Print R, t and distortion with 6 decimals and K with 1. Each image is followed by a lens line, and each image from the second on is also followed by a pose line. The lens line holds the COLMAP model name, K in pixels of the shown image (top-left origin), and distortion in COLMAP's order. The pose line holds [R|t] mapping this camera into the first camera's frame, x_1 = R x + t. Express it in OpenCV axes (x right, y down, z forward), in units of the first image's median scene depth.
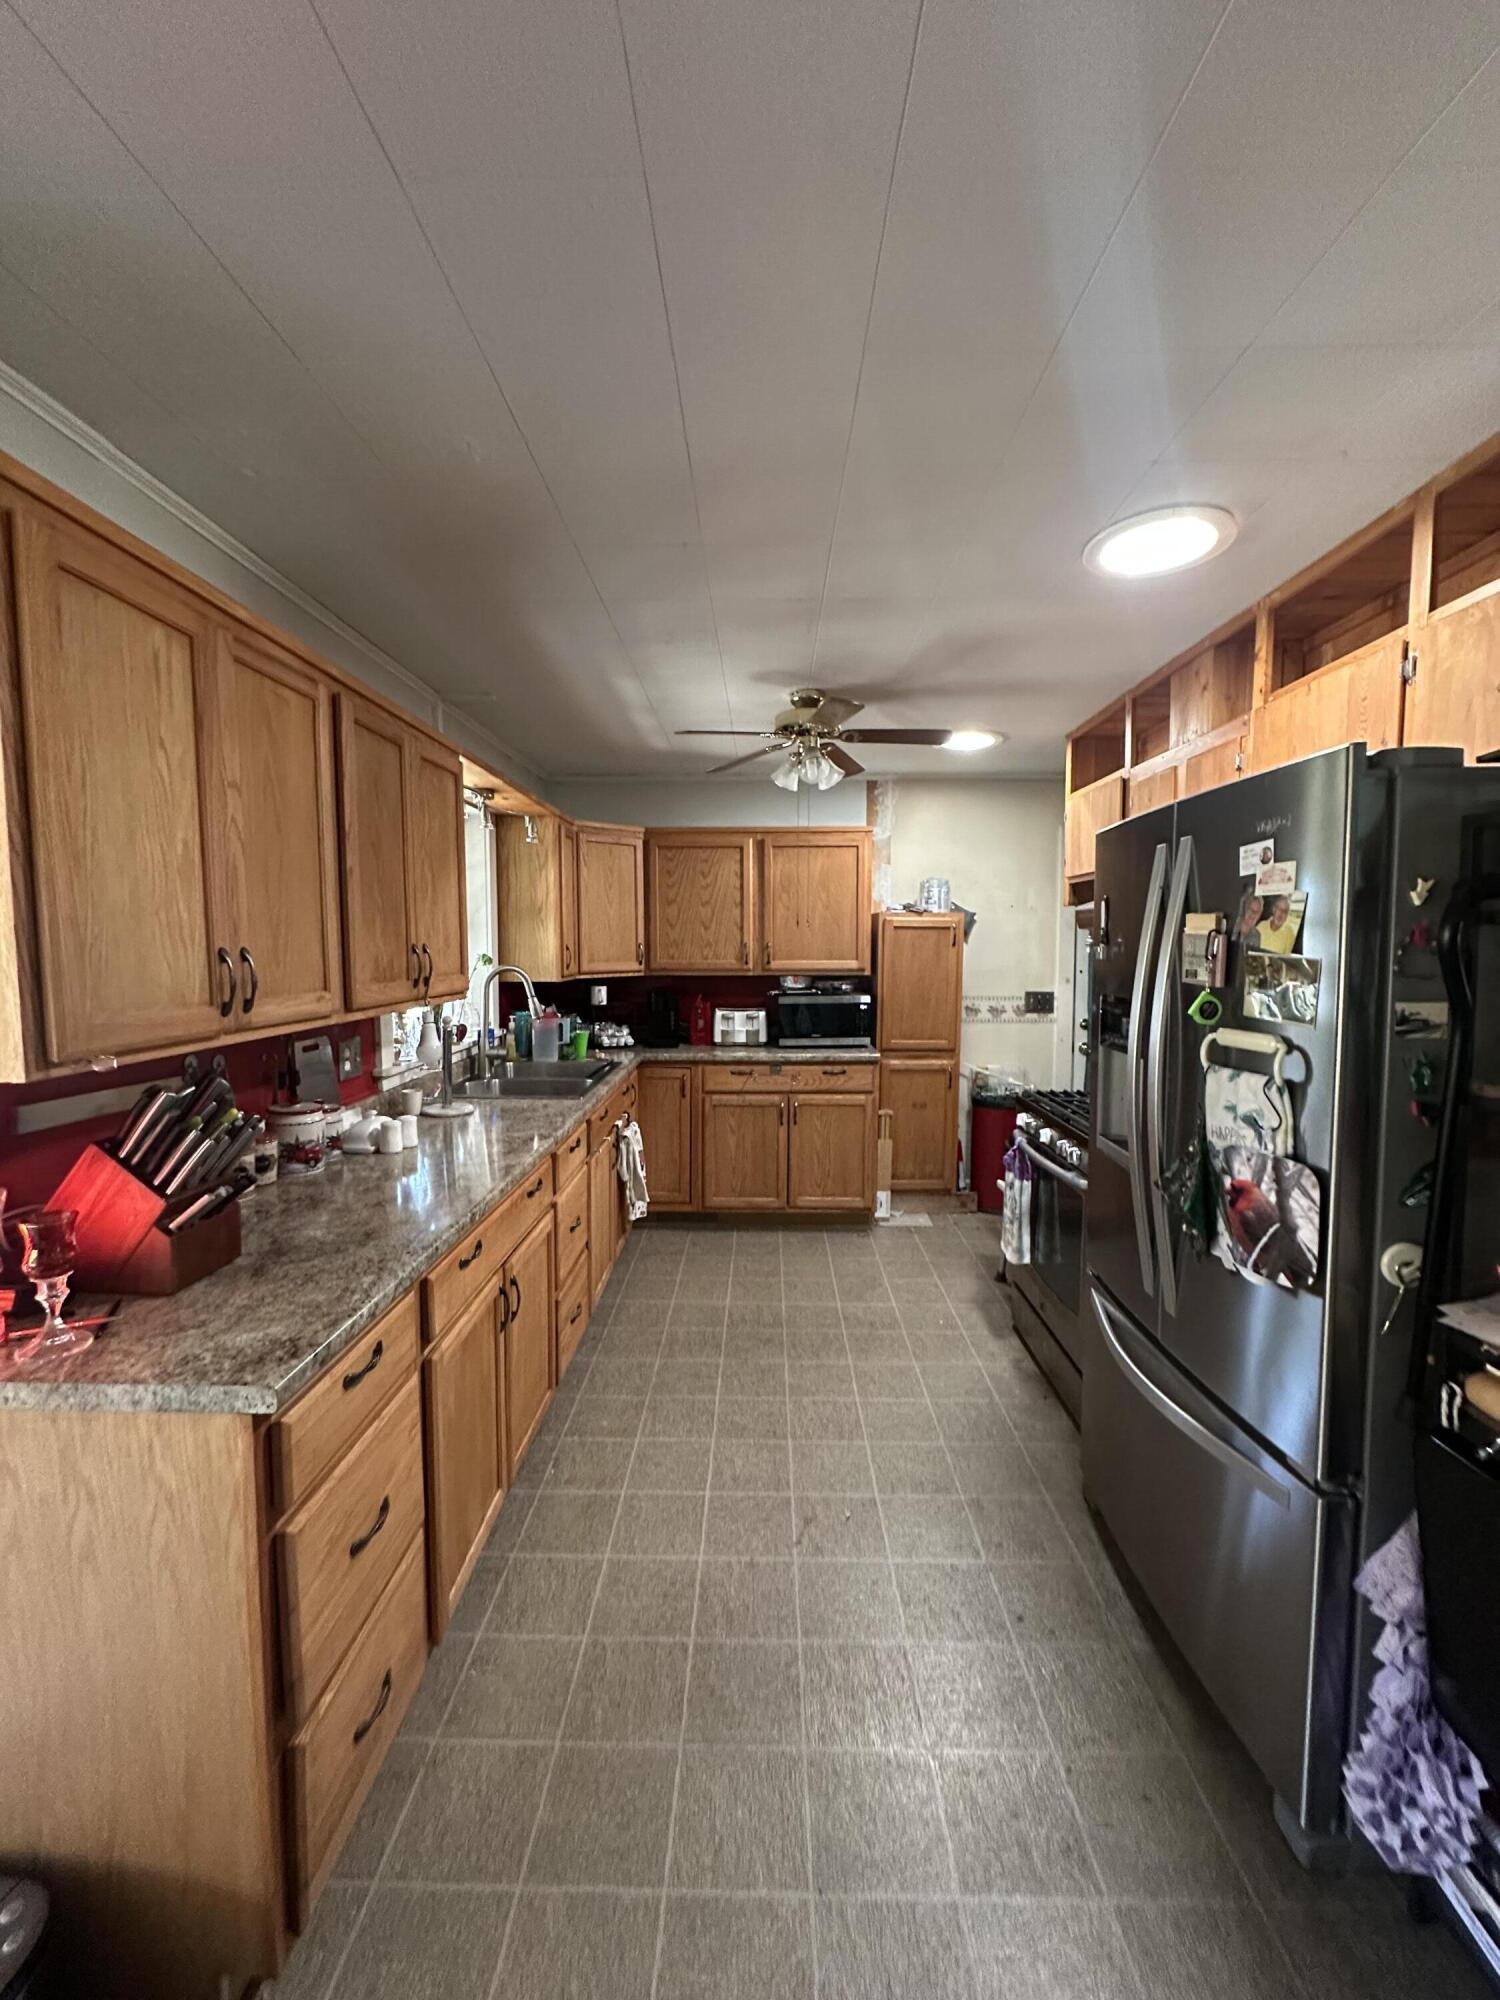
lens RADIAL K [[798.2, 0, 748.9], [0, 798.2, 994.9], [0, 0, 1]] dist [-0.001026, -0.000112]
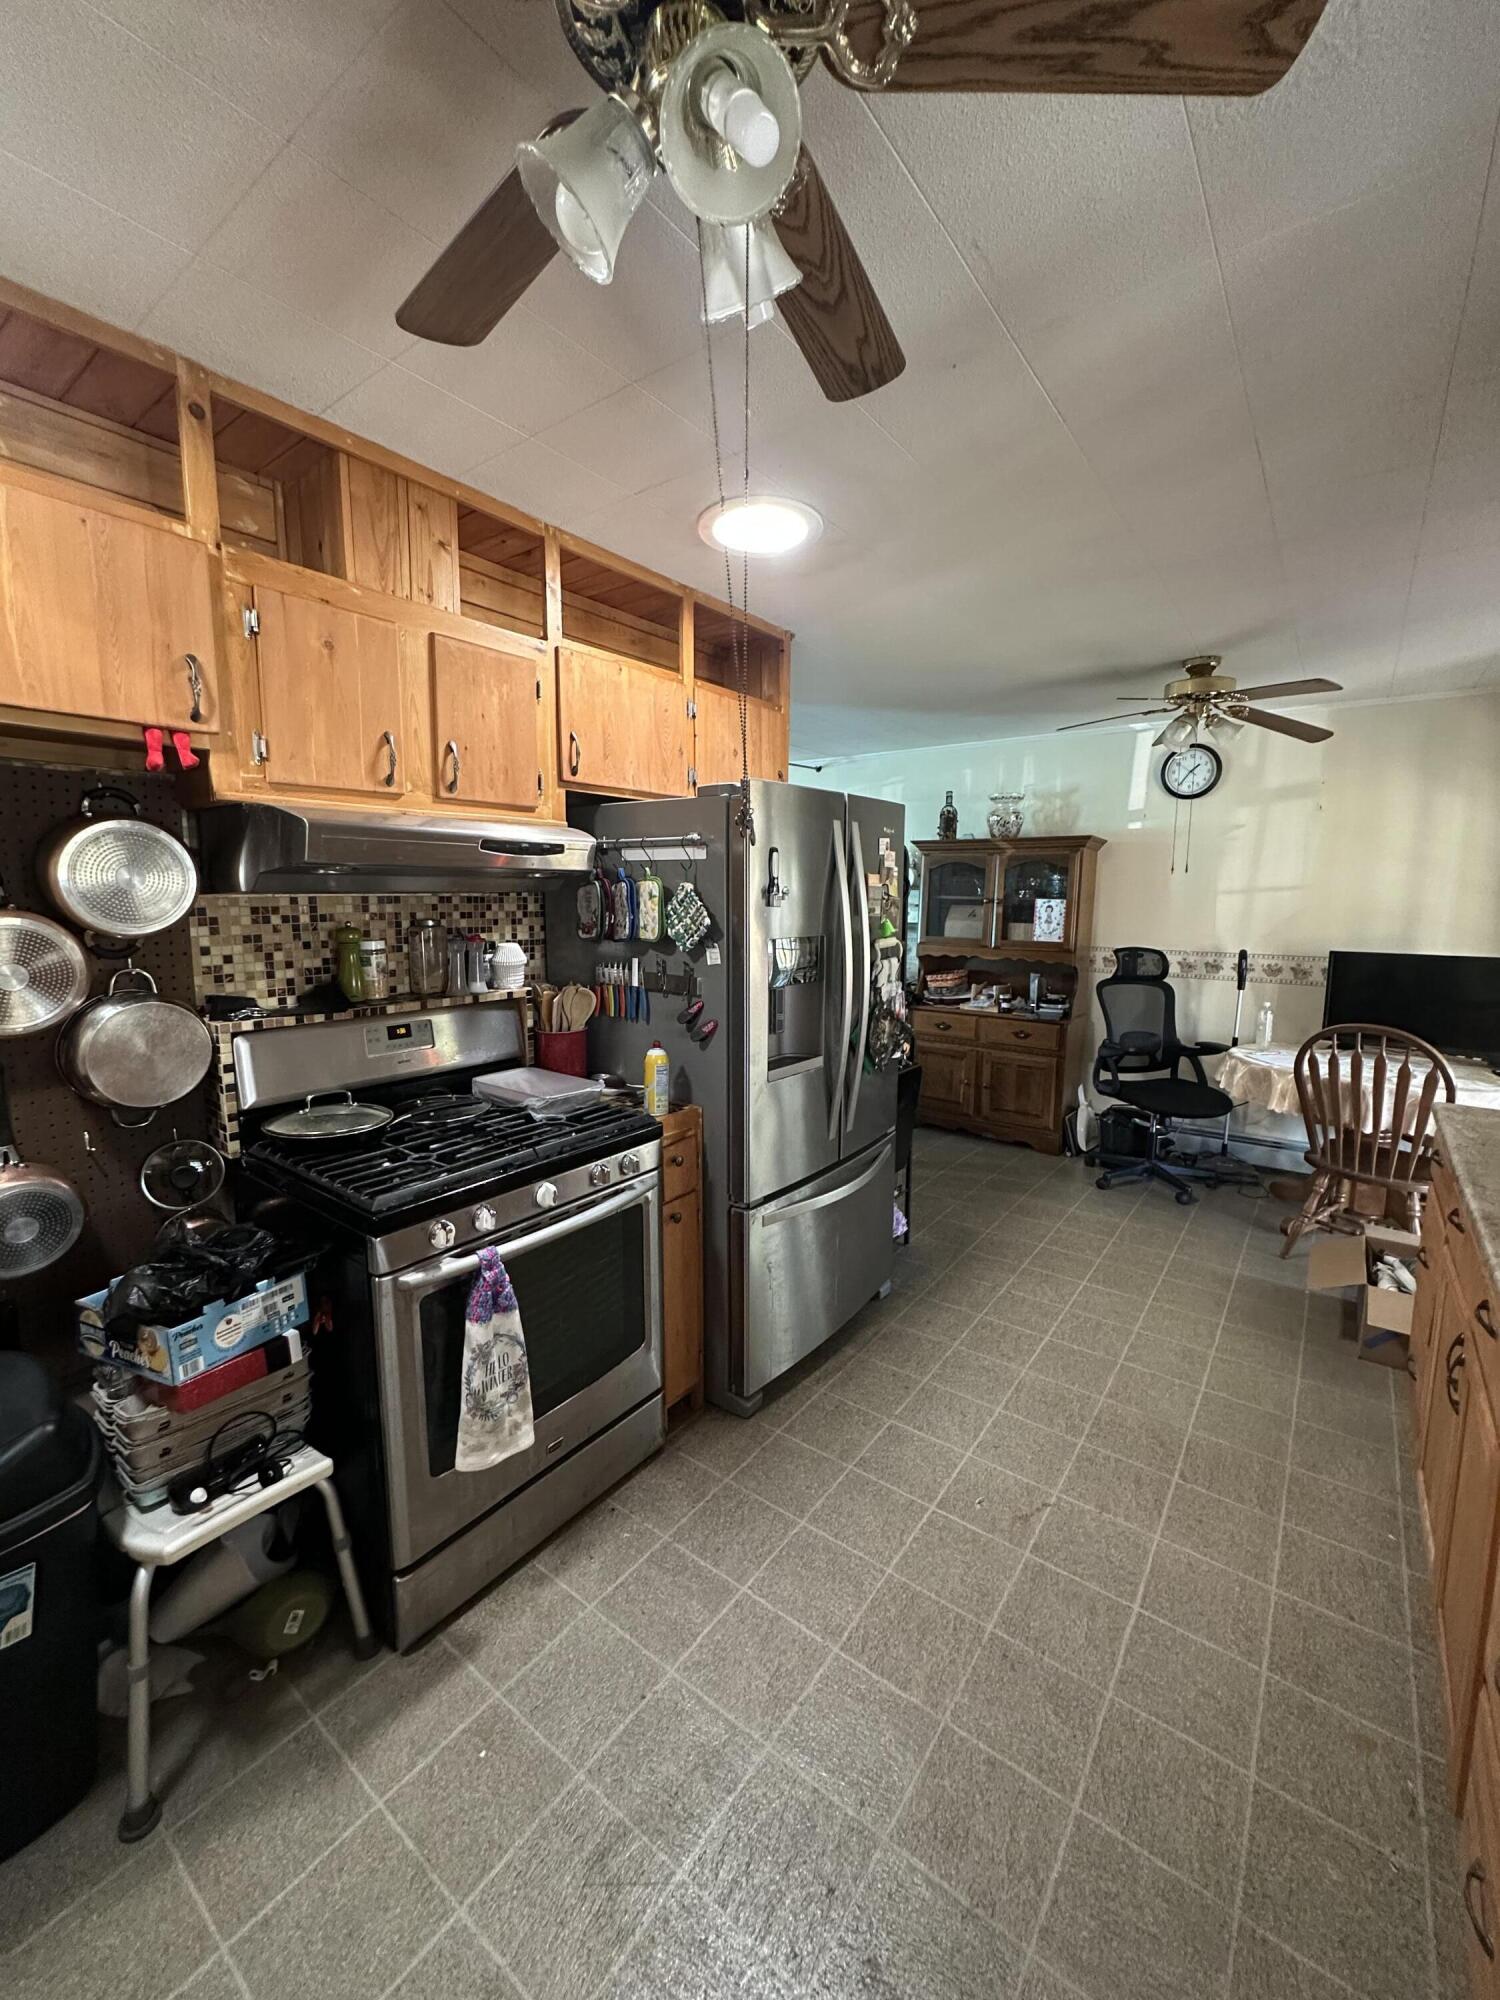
lens RADIAL K [[798.2, 0, 745.7], [0, 798.2, 990.4], [0, 0, 1]] dist [-0.001026, -0.000112]
pose [[-0.802053, -0.073781, 0.592678, -0.153276], [0.044614, 0.982167, 0.182642, -0.118654], [-0.595584, 0.172930, -0.784458, 1.615072]]
